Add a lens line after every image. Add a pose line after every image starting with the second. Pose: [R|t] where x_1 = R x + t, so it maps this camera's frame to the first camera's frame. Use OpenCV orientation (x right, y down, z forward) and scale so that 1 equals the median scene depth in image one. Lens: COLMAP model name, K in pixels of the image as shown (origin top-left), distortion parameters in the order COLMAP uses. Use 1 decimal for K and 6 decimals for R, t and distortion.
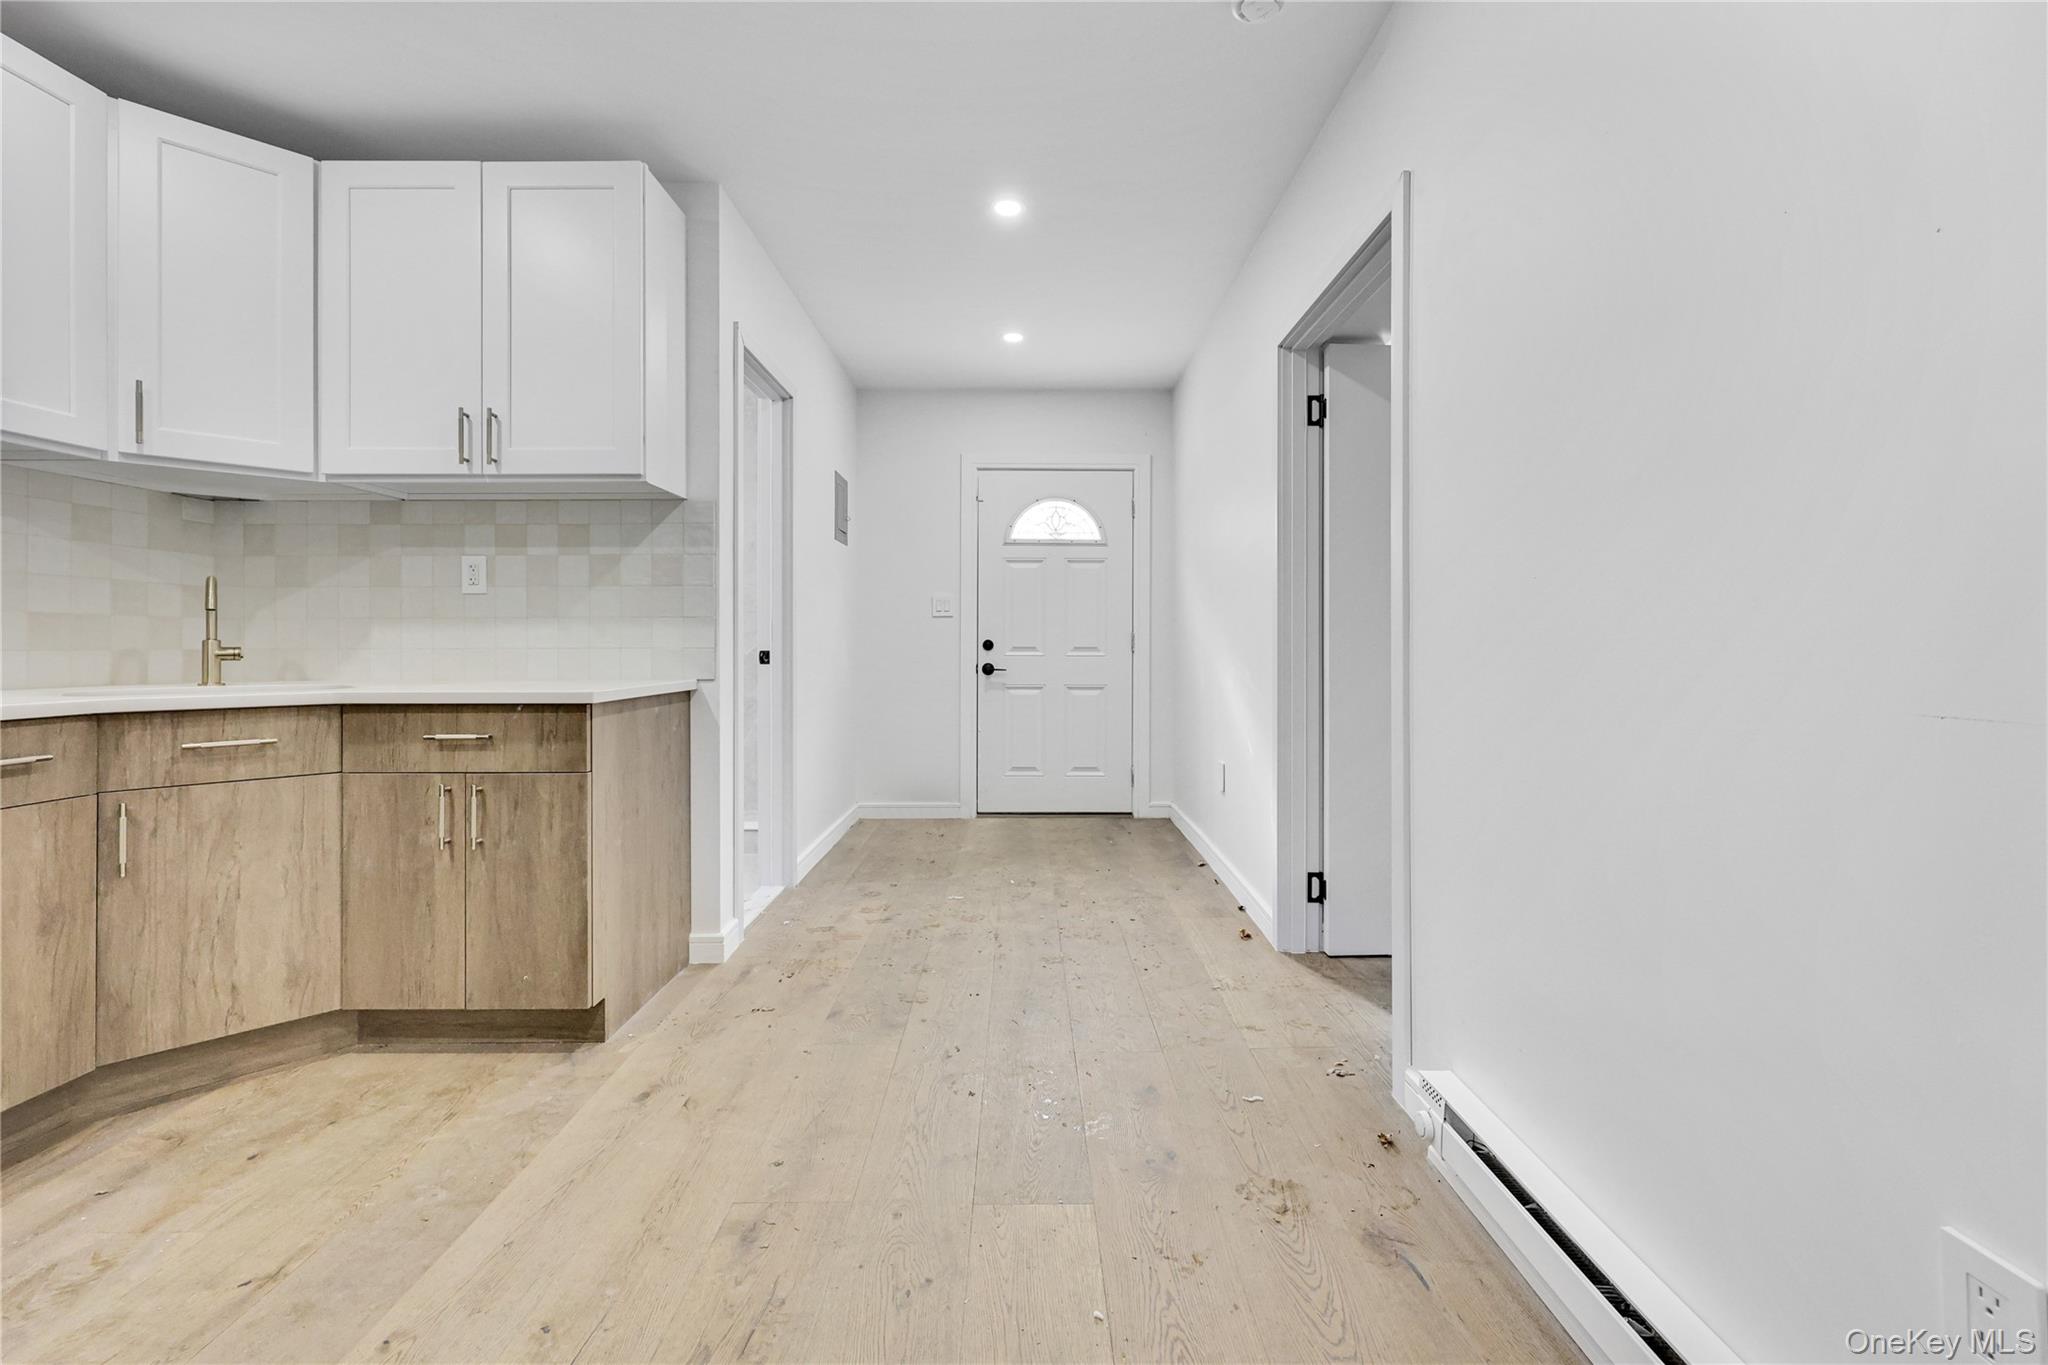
lens RADIAL K [[834.4, 0, 1039.0], [0, 834.4, 638.4], [0, 0, 1]] dist [-0.001106, 0.001178]
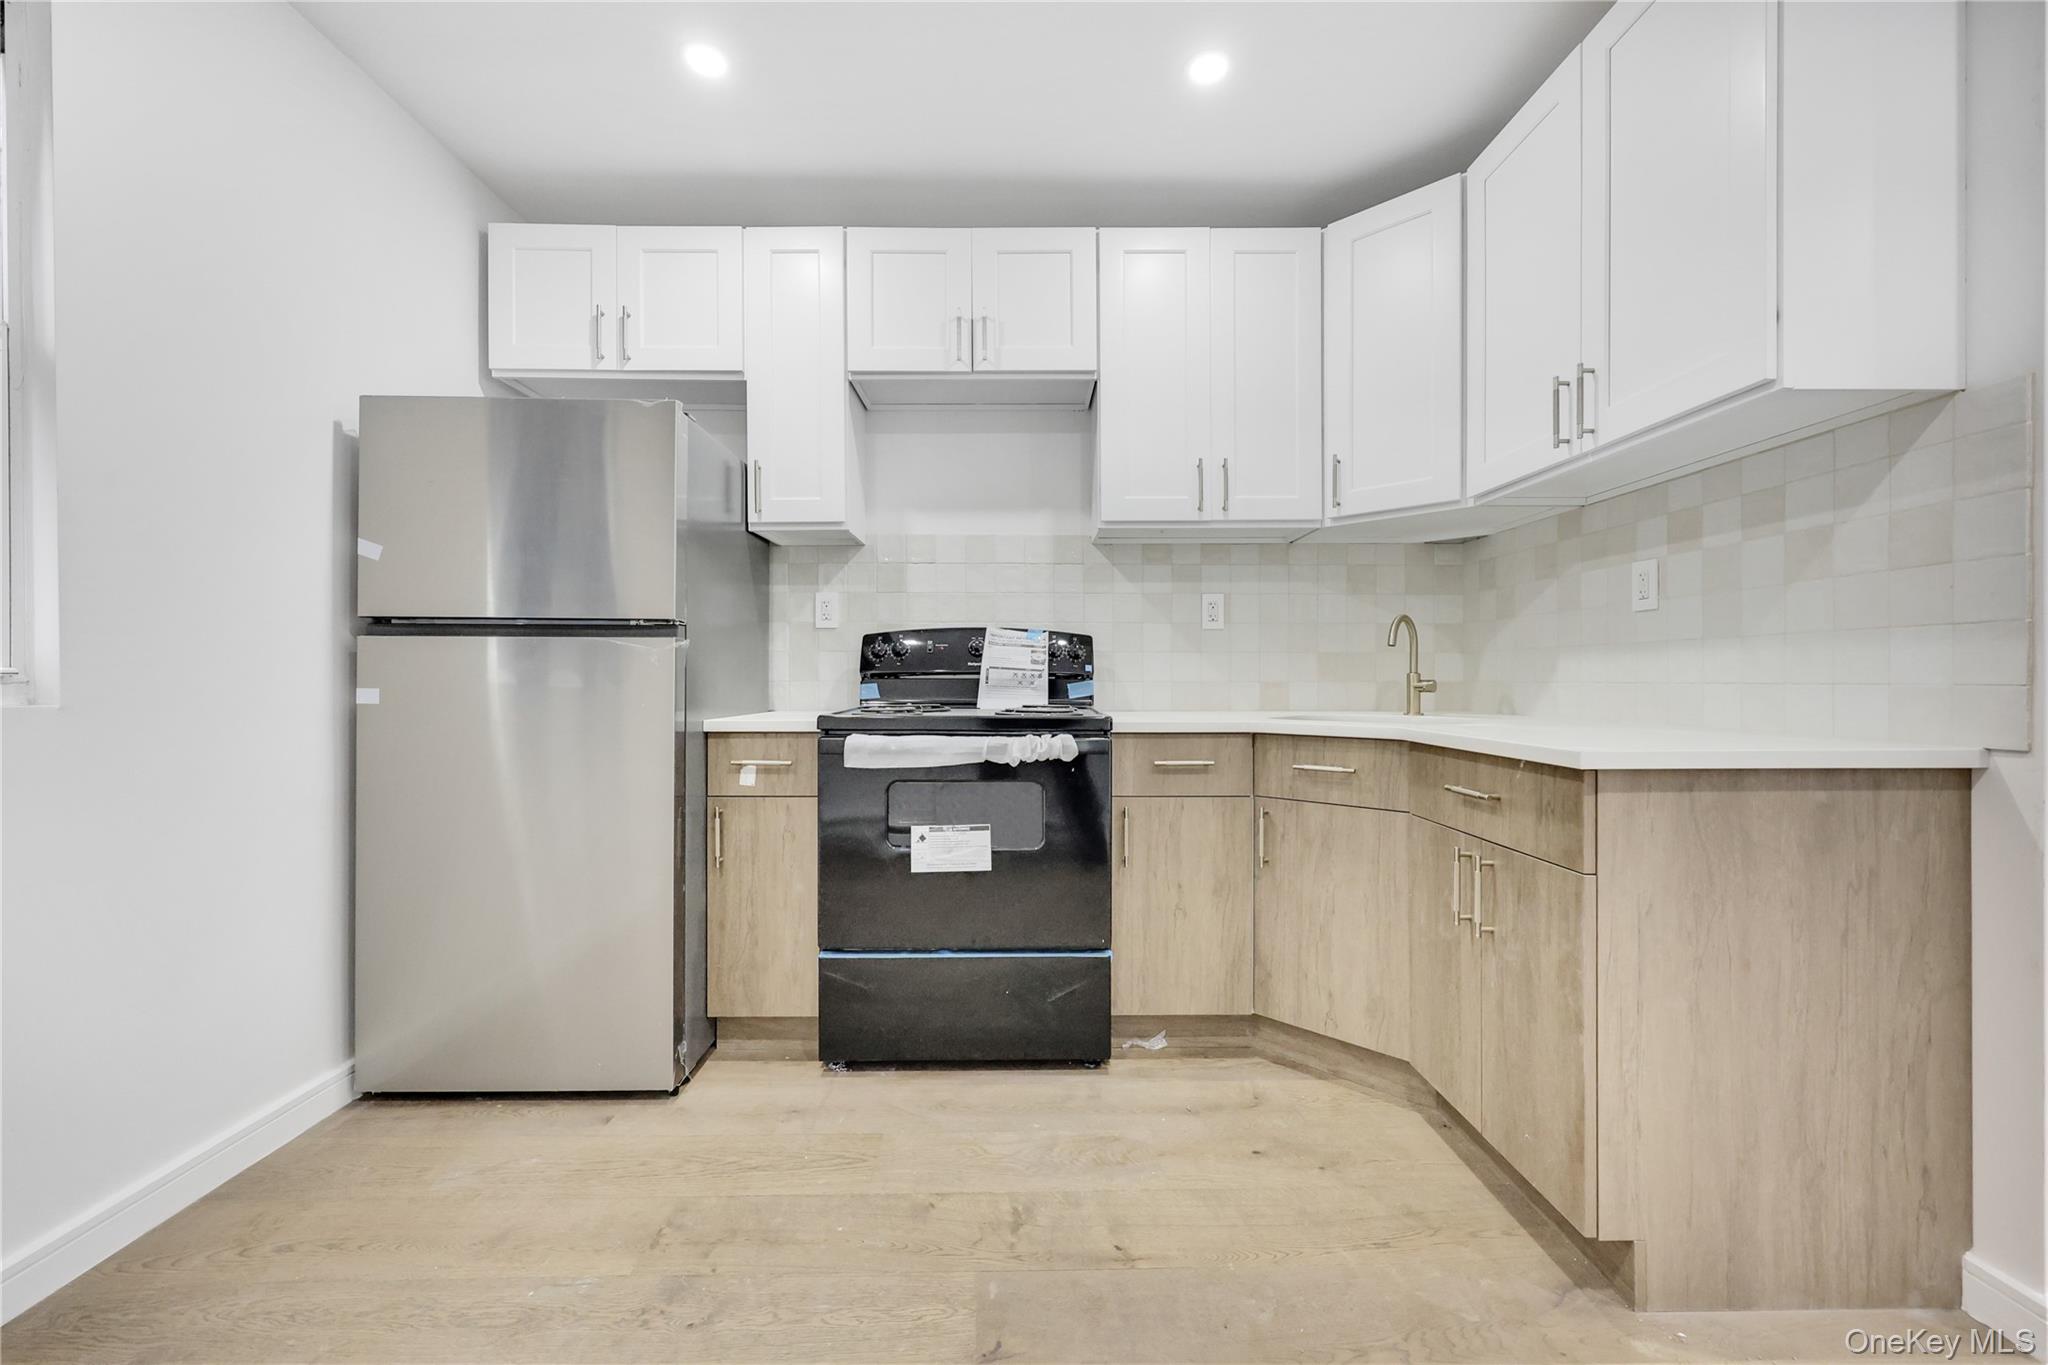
lens RADIAL K [[834.4, 0, 1030.7], [0, 834.4, 682.5], [0, 0, 1]] dist [-0.001106, 0.001178]
pose [[0.006716, 0.006450, -0.999957, 0.104297], [0.006918, 0.999955, 0.006497, 0.004164], [0.999954, -0.006961, 0.006671, 0.566549]]
